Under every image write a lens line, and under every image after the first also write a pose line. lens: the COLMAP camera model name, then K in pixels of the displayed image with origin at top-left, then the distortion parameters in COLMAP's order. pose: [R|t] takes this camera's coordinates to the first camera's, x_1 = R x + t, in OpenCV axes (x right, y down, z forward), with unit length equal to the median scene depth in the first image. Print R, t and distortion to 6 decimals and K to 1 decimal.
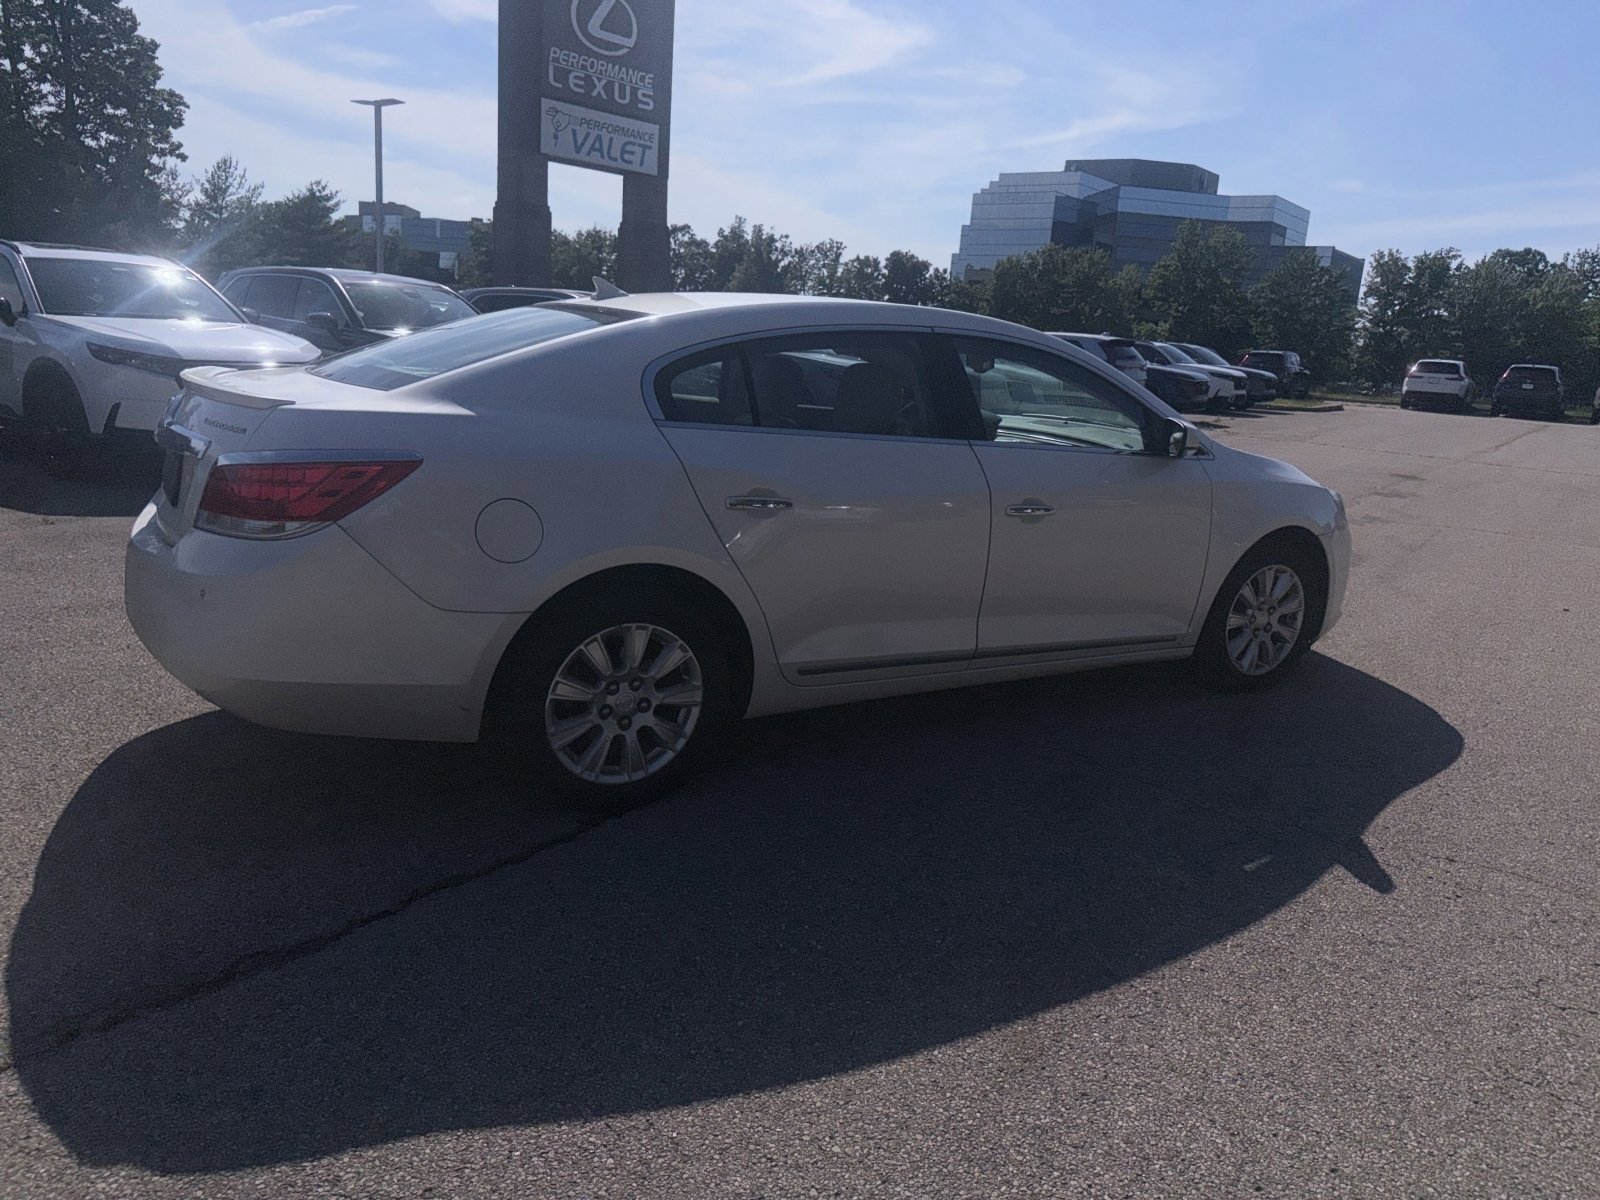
lens RADIAL K [[1127.8, 0, 839.8], [0, 1127.8, 592.6], [0, 0, 1]] dist [0.005108, -0.010214]
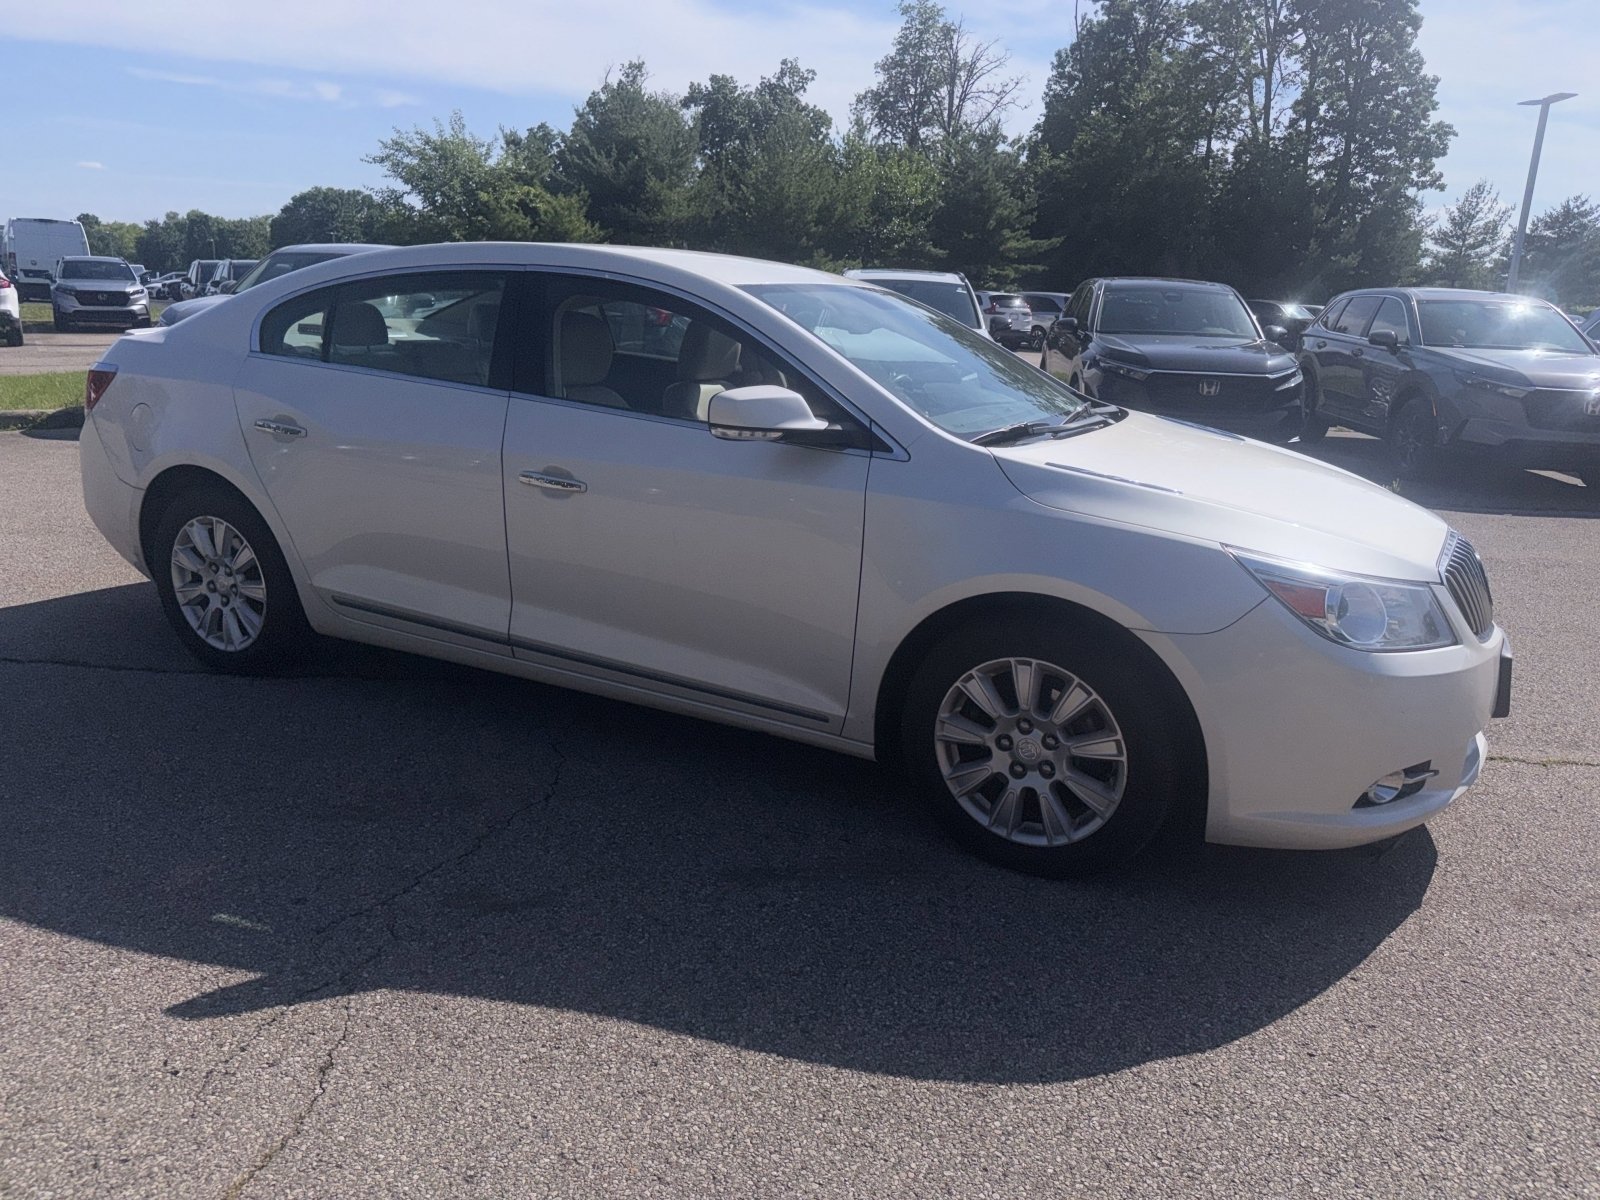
lens RADIAL K [[1138.0, 0, 836.9], [0, 1138.0, 601.5], [0, 0, 1]] dist [0.006419, -0.012174]
pose [[0.514622, 0.176604, -0.839032, 0.088143], [-0.195545, 0.976944, 0.085695, -0.008843], [0.834821, 0.119968, 0.537291, 0.066318]]
